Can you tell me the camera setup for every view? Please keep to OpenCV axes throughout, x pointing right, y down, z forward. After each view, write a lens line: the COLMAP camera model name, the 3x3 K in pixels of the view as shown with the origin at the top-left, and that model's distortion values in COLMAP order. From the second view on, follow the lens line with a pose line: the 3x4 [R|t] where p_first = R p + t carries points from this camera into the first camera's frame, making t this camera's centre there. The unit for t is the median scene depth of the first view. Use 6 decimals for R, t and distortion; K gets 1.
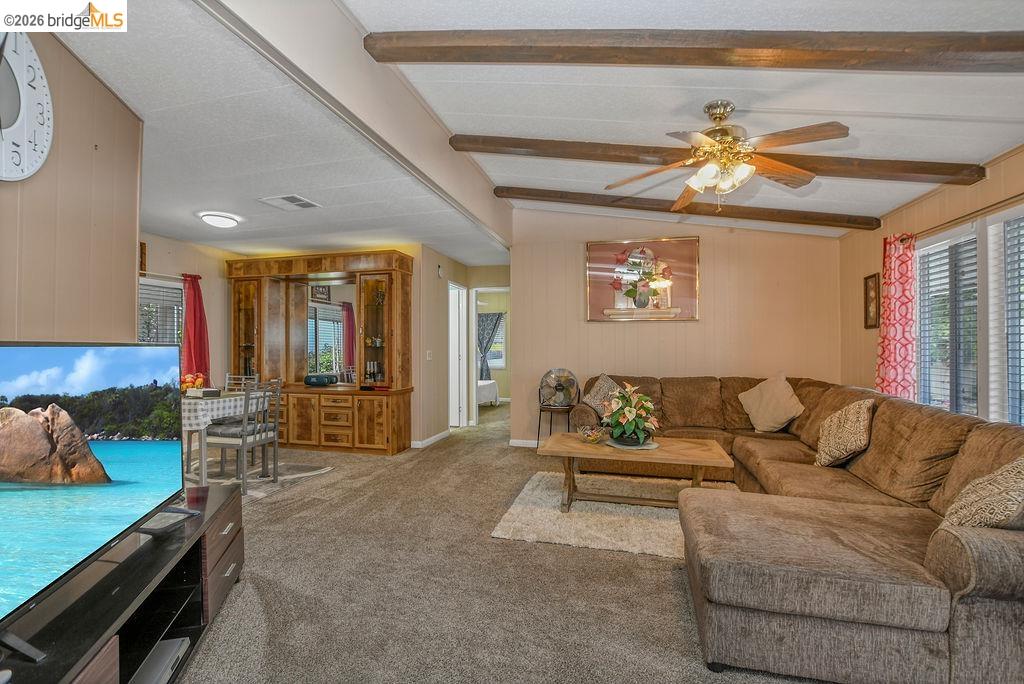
lens RADIAL K [[451.7, 0, 508.9], [0, 451.7, 345.4], [0, 0, 1]] dist [-0.029776, 0.000352]
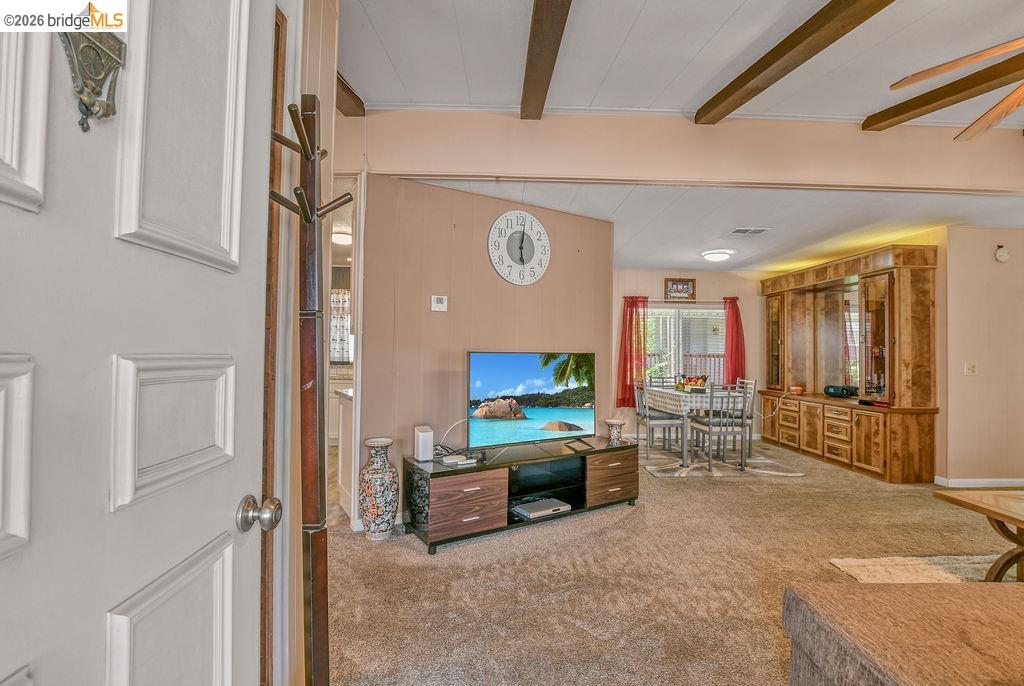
lens RADIAL K [[451.7, 0, 504.3], [0, 451.7, 345.9], [0, 0, 1]] dist [-0.029776, 0.000352]
pose [[0.284036, -0.012072, -0.958737, 0.334816], [-0.006082, 0.999878, -0.014392, -0.001844], [0.958794, 0.009918, 0.283928, 0.046494]]
